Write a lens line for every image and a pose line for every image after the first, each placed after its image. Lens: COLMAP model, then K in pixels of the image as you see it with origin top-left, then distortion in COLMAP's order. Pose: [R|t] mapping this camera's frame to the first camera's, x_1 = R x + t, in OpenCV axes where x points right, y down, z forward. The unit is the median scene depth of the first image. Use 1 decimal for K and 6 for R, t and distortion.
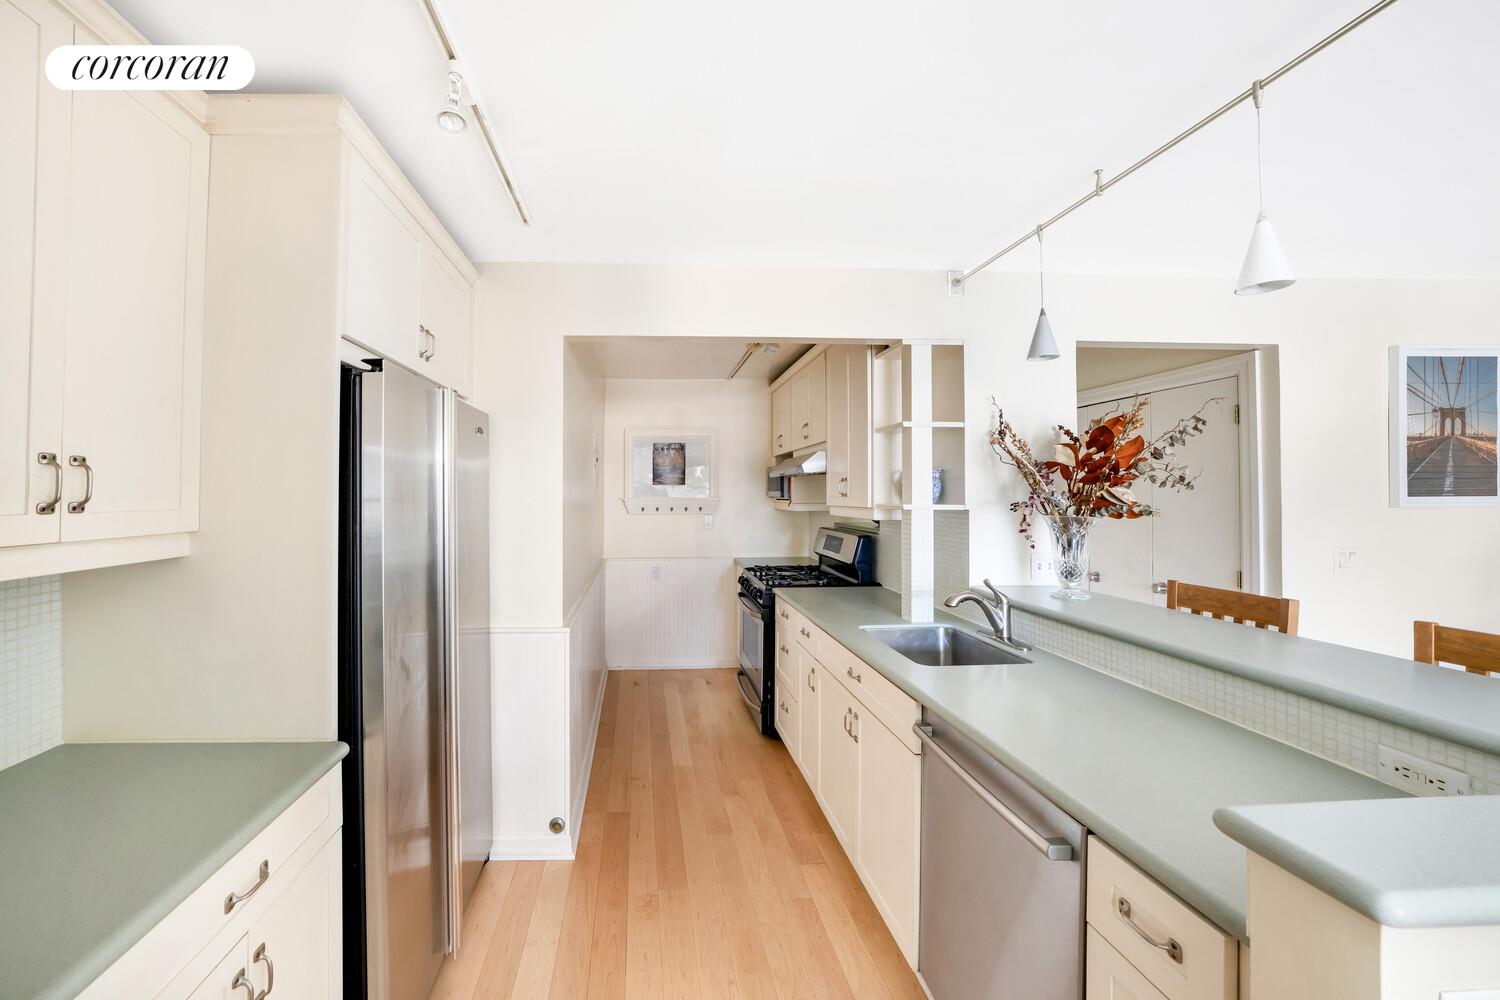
lens RADIAL K [[575.8, 0, 749.7], [0, 575.8, 480.6], [0, 0, 1]] dist [-0.000415, 0.000011]
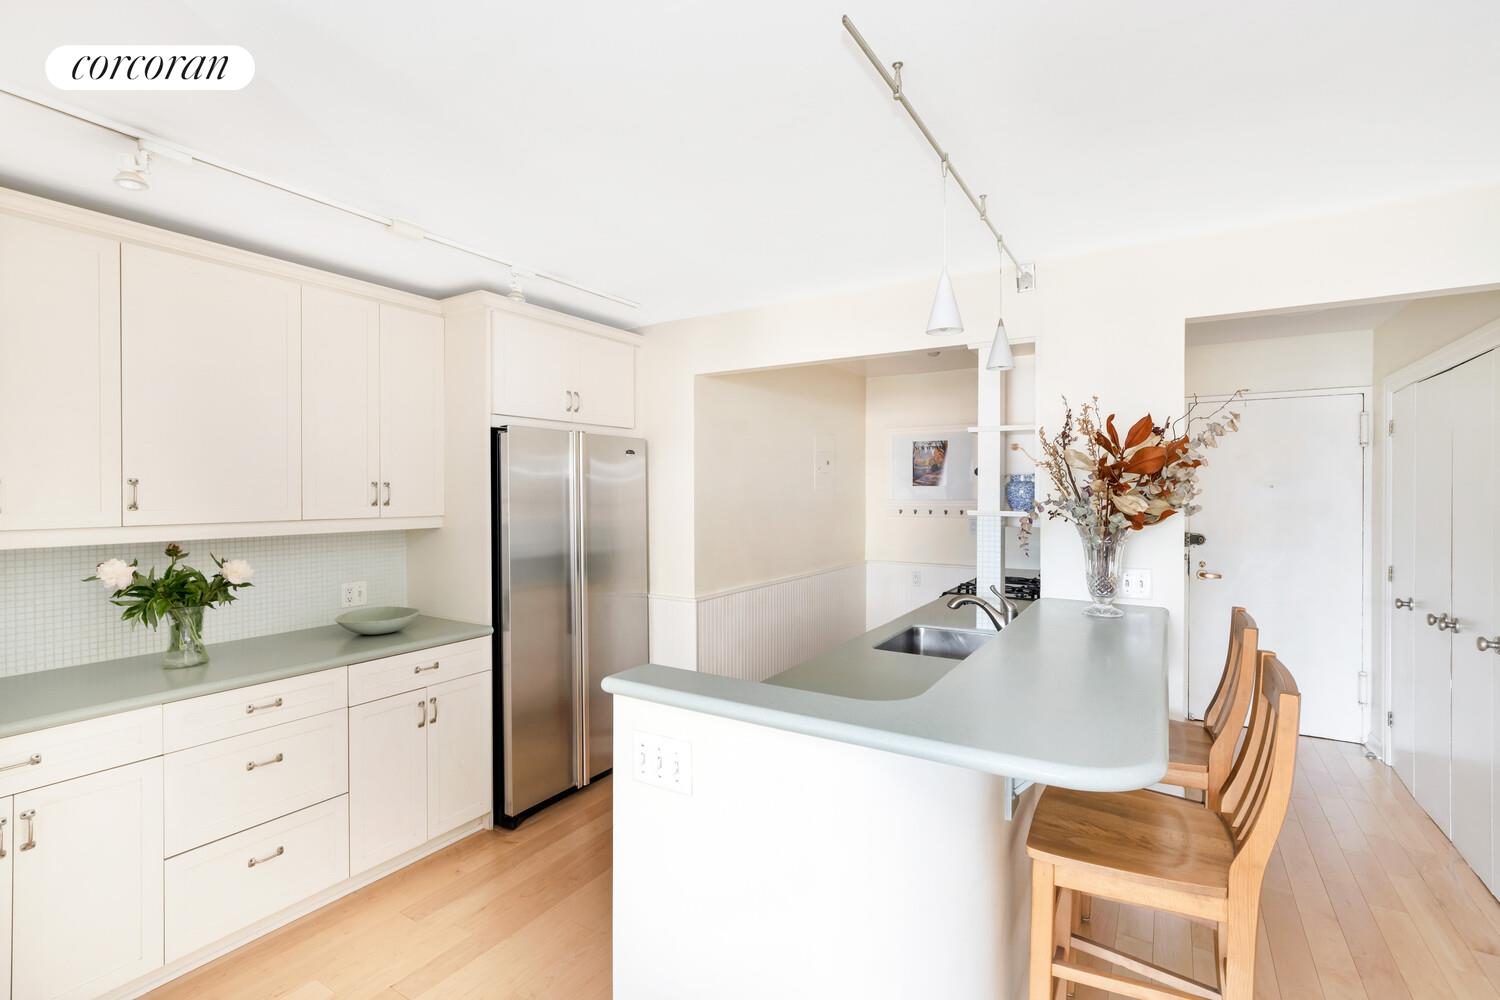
lens RADIAL K [[674.7, 0, 750.0], [0, 674.7, 500.0], [0, 0, 1]] dist [-0.000834, -0.000036]
pose [[0.828108, 0.010709, -0.560467, 1.239158], [0.007709, 0.999505, 0.030489, -0.031287], [0.560516, -0.029569, 0.827616, -0.362417]]
